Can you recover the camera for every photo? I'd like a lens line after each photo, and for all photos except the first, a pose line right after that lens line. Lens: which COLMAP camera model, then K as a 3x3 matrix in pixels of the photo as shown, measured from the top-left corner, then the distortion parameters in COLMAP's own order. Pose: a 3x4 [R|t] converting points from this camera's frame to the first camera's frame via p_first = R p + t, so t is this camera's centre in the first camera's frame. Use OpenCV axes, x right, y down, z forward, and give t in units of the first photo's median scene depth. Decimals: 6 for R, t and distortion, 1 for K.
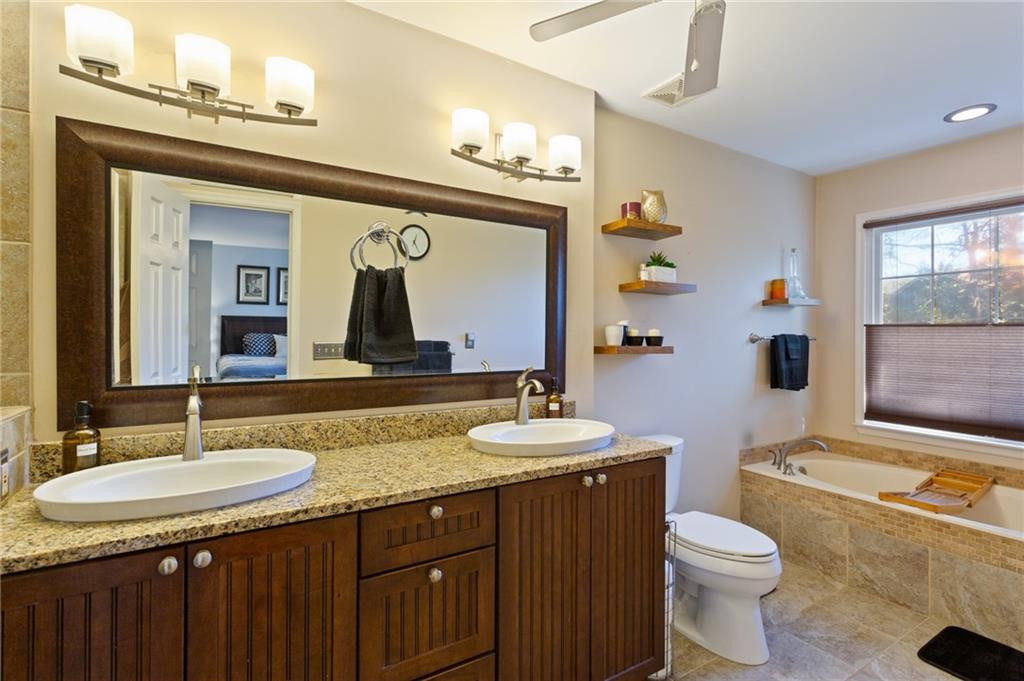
lens RADIAL K [[491.5, 0, 510.2], [0, 491.5, 337.3], [0, 0, 1]] dist [0.004398, 0.000648]
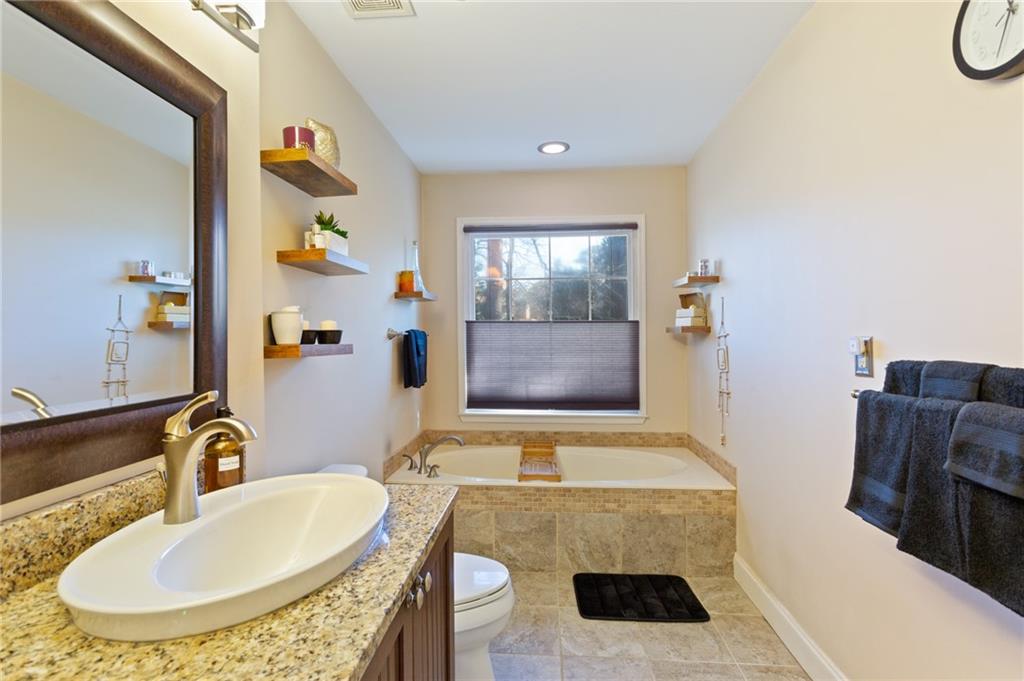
lens RADIAL K [[491.5, 0, 515.0], [0, 491.5, 339.0], [0, 0, 1]] dist [0.004398, 0.000648]
pose [[0.586210, -0.013459, 0.810047, -0.122464], [0.009745, 0.999907, 0.009561, 0.006300], [-0.810100, 0.002289, 0.586287, 0.363533]]
